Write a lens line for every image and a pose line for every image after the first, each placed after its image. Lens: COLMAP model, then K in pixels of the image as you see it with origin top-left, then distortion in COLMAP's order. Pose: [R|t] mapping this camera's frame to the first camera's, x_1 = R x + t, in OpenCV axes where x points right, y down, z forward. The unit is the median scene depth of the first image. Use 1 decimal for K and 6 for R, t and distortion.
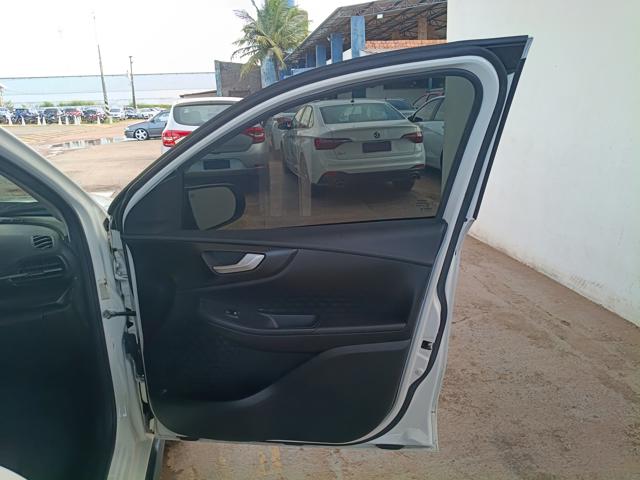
lens RADIAL K [[485.8, 0, 317.4], [0, 485.8, 240.6], [0, 0, 1]] dist [0.007945, -0.038054]
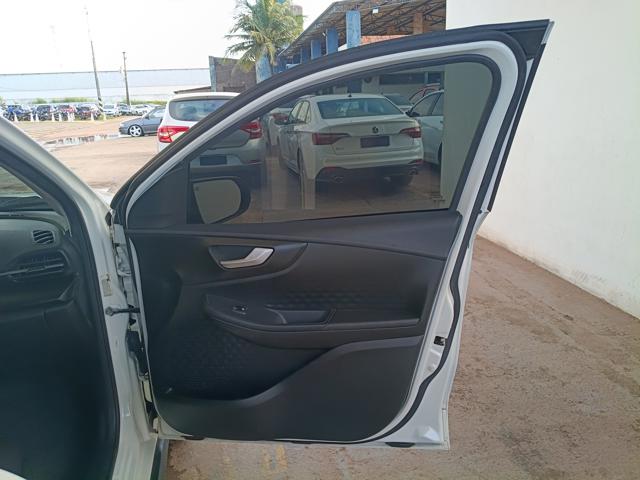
lens RADIAL K [[485.8, 0, 317.3], [0, 485.8, 241.8], [0, 0, 1]] dist [0.007945, -0.038054]
pose [[0.999945, -0.004817, 0.009339, -0.006136], [0.004727, 0.999942, 0.009630, 0.001217], [-0.009385, -0.009586, 0.999910, 0.006147]]
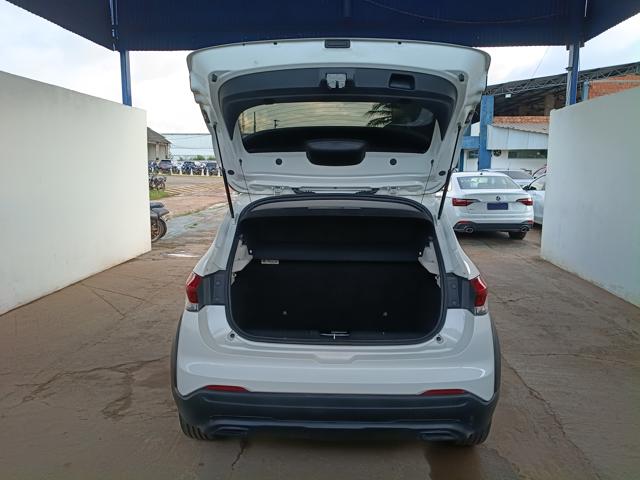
lens RADIAL K [[485.8, 0, 320.9], [0, 485.8, 239.0], [0, 0, 1]] dist [0.007945, -0.038054]
pose [[0.971724, 0.069615, -0.225623, -0.059216], [-0.095932, 0.989527, -0.107854, 0.116143], [0.215752, 0.126448, 0.968226, -0.535533]]
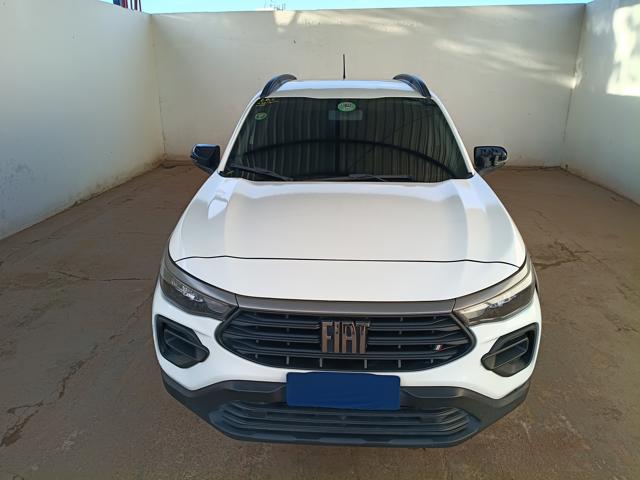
lens RADIAL K [[485.8, 0, 320.5], [0, 485.8, 239.1], [0, 0, 1]] dist [0.007945, -0.038054]
pose [[-0.967018, -0.050661, 0.249618, -0.313510], [0.099850, 0.826176, 0.554494, -0.199192], [-0.234319, 0.561130, -0.793869, 0.623601]]
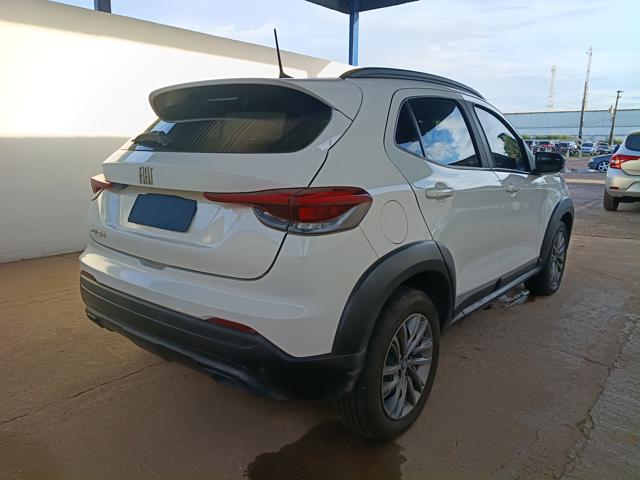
lens RADIAL K [[485.8, 0, 317.4], [0, 485.8, 239.9], [0, 0, 1]] dist [0.007945, -0.038054]
pose [[0.630406, 0.182121, -0.754599, 0.182172], [-0.234194, 0.971415, 0.038799, 0.112568], [0.740095, 0.152264, 0.655038, -0.302781]]
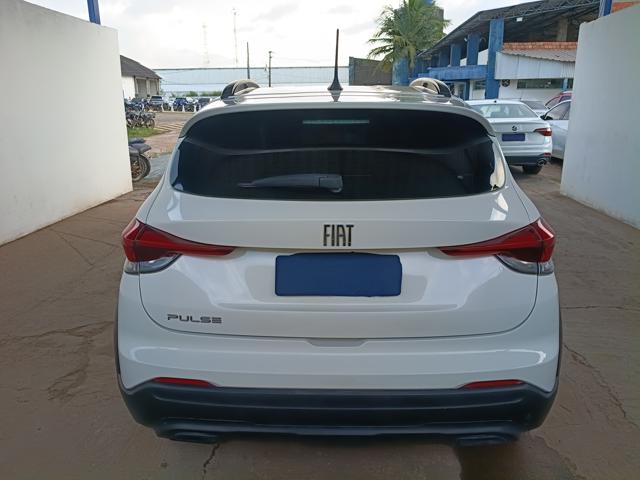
lens RADIAL K [[485.8, 0, 322.2], [0, 485.8, 243.0], [0, 0, 1]] dist [0.007945, -0.038054]
pose [[0.973600, 0.087179, -0.210956, -0.083100], [-0.084021, 0.996177, 0.023905, 0.109114], [0.212234, -0.005550, 0.977203, -0.419052]]
